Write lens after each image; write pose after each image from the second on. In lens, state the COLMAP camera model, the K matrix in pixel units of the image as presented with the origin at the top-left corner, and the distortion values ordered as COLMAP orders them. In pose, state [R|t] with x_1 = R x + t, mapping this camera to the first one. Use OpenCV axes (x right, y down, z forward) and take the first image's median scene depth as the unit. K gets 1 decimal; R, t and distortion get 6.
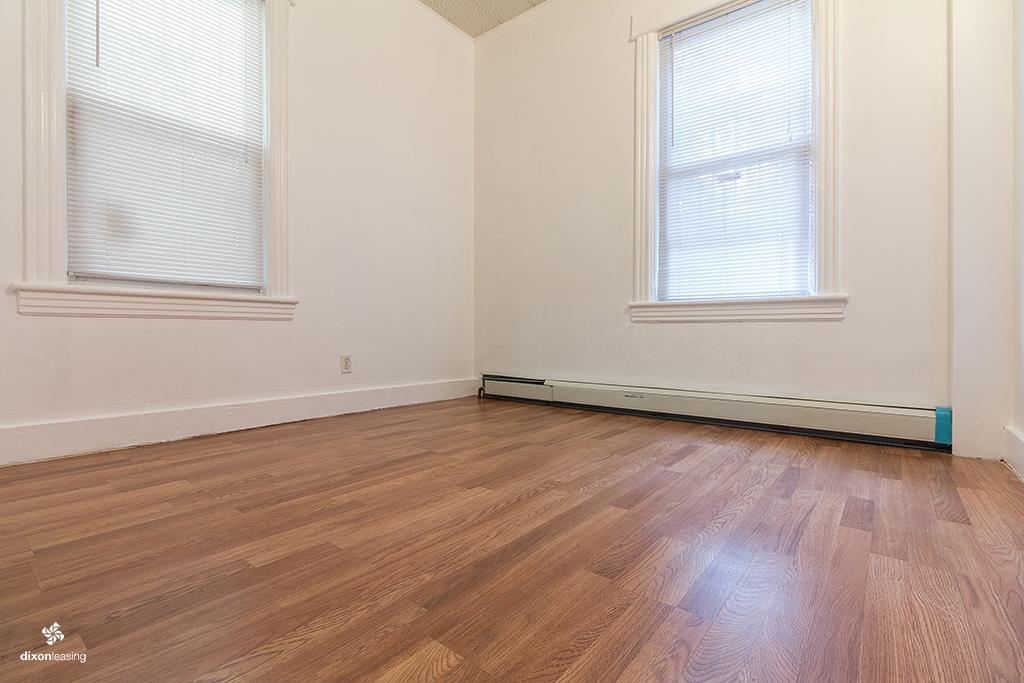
lens RADIAL K [[465.6, 0, 497.8], [0, 465.6, 342.9], [0, 0, 1]] dist [-0.002830, 0.000140]
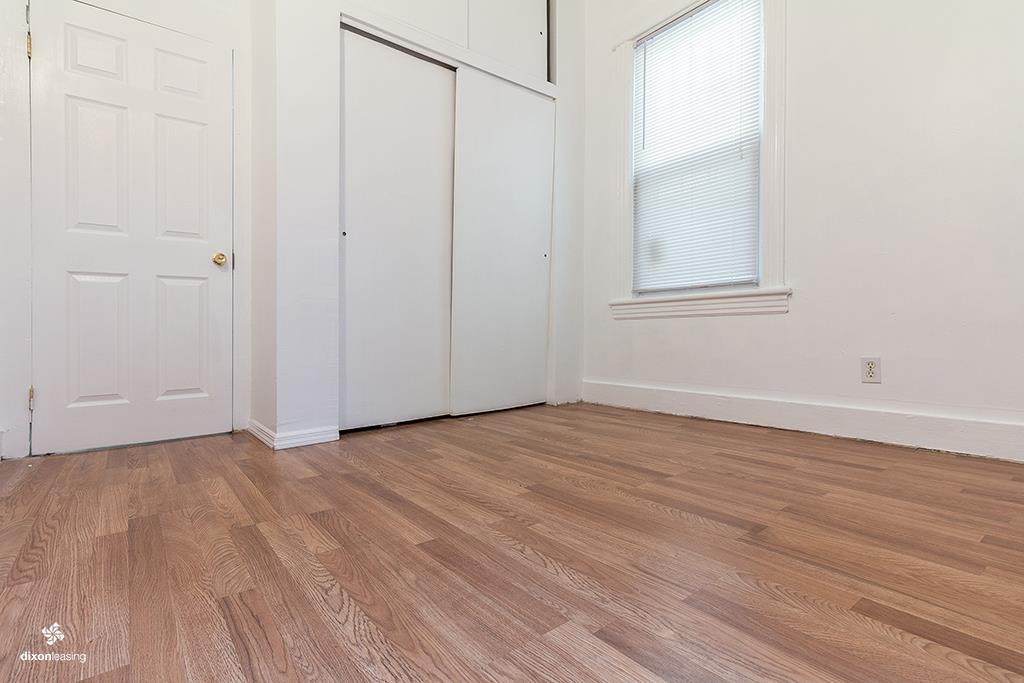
lens RADIAL K [[481.8, 0, 507.9], [0, 481.8, 330.6], [0, 0, 1]] dist [-0.000561, 0.000130]
pose [[-0.195341, 0.000226, -0.980735, 0.968293], [-0.005521, 0.999984, 0.001330, -0.024272], [0.980720, 0.005675, -0.195337, 1.173219]]
